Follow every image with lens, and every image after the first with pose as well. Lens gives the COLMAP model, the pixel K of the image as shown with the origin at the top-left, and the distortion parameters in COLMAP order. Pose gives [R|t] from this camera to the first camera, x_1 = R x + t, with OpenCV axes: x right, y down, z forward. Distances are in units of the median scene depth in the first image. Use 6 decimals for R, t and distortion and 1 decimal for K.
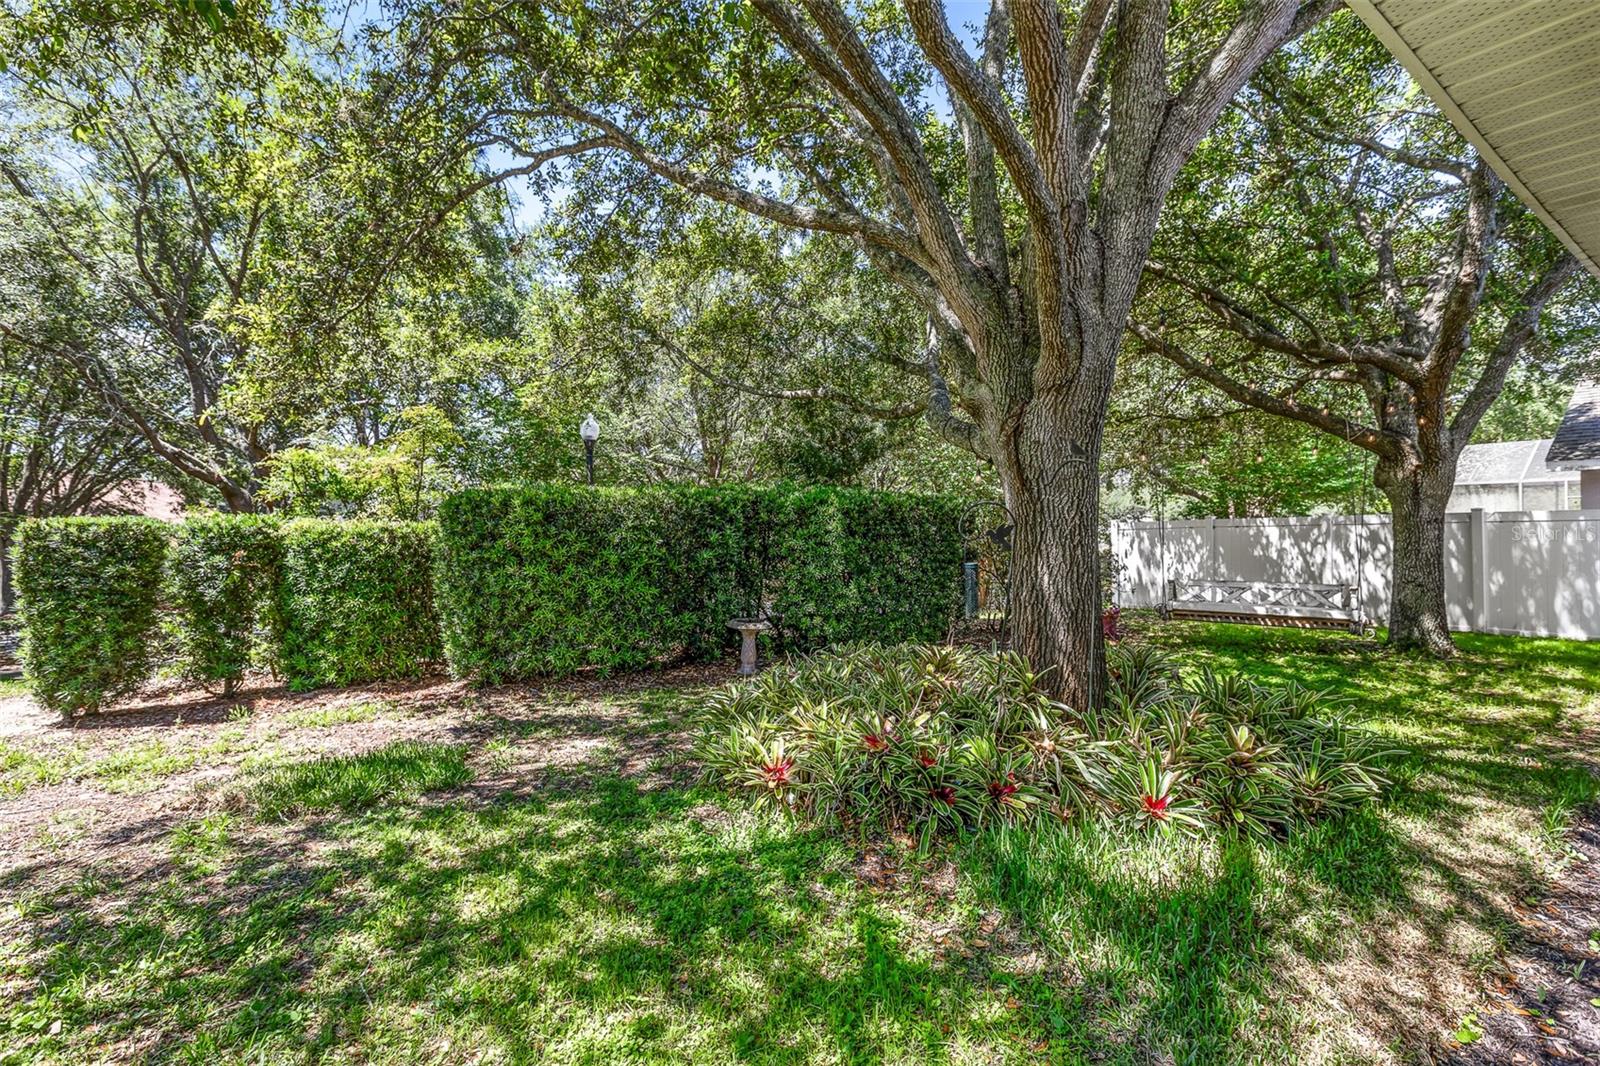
lens RADIAL K [[749.9, 0, 796.8], [0, 749.9, 517.1], [0, 0, 1]] dist [0.016438, -0.000161]
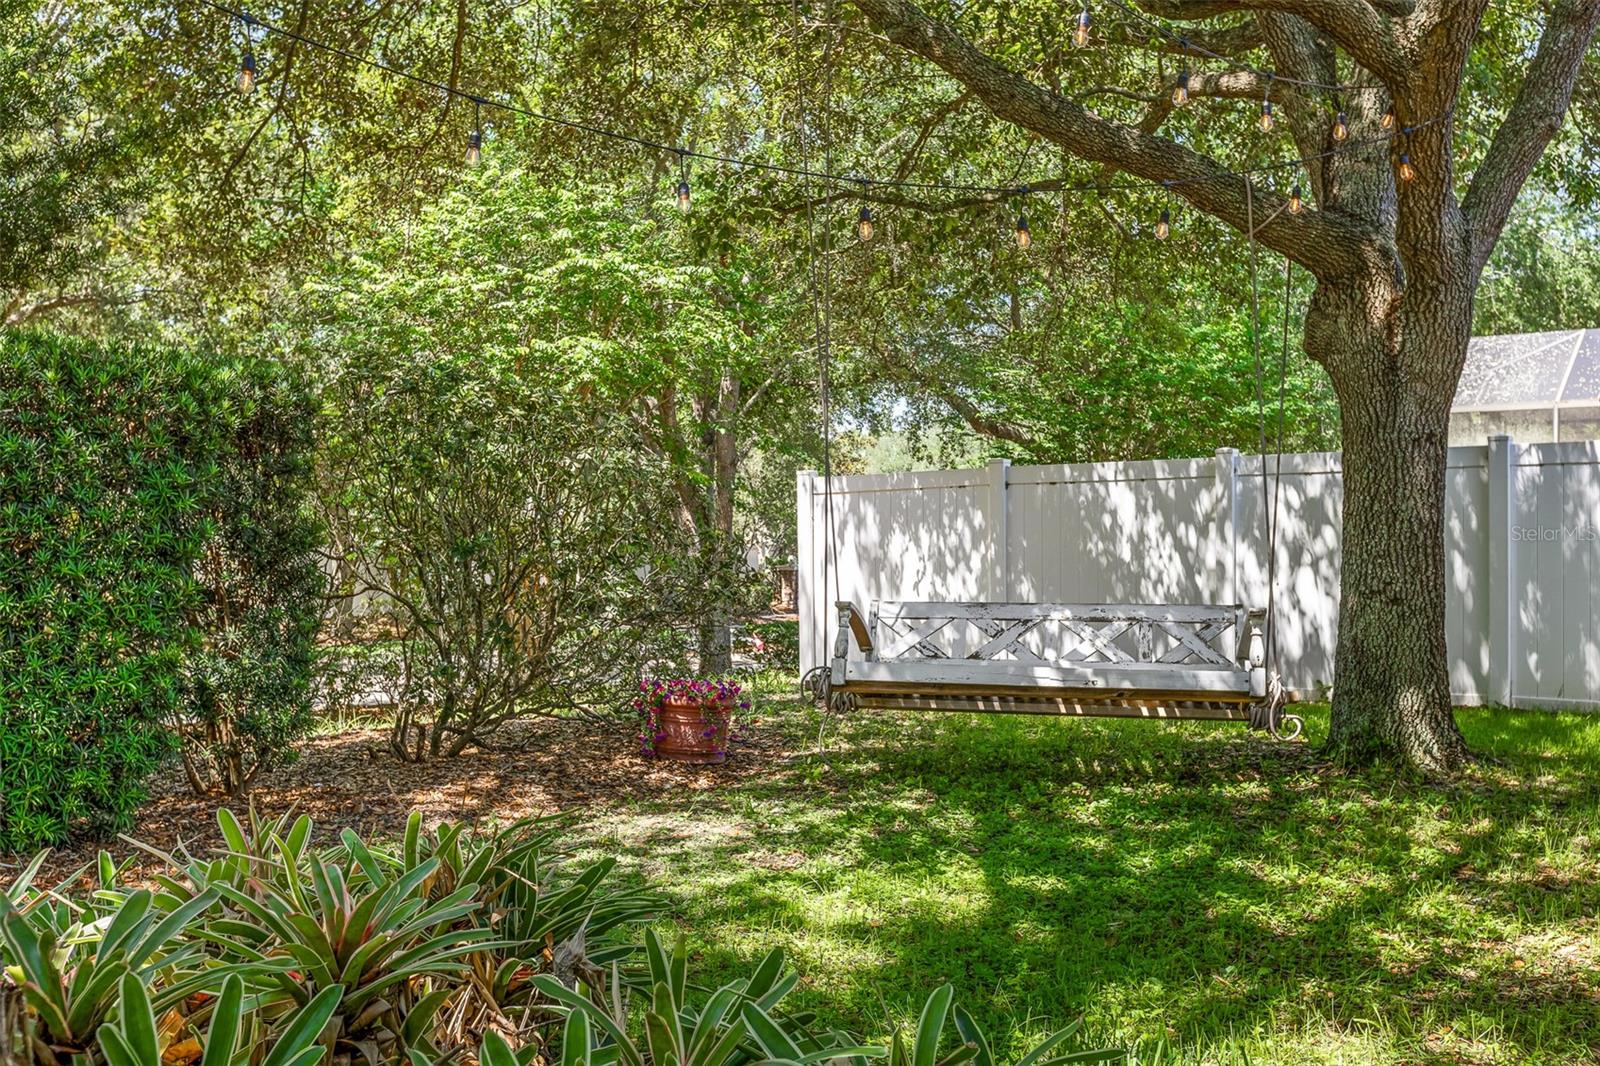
lens RADIAL K [[1600.4, 0, 800.0], [0, 1600.4, 533.0], [0, 0, 1]] dist [0.003059, 0.002321]
pose [[0.944518, 0.001812, 0.328454, 0.227469], [-0.007975, 0.999816, 0.017418, 0.037797], [-0.328362, -0.019071, 0.944359, 0.280969]]
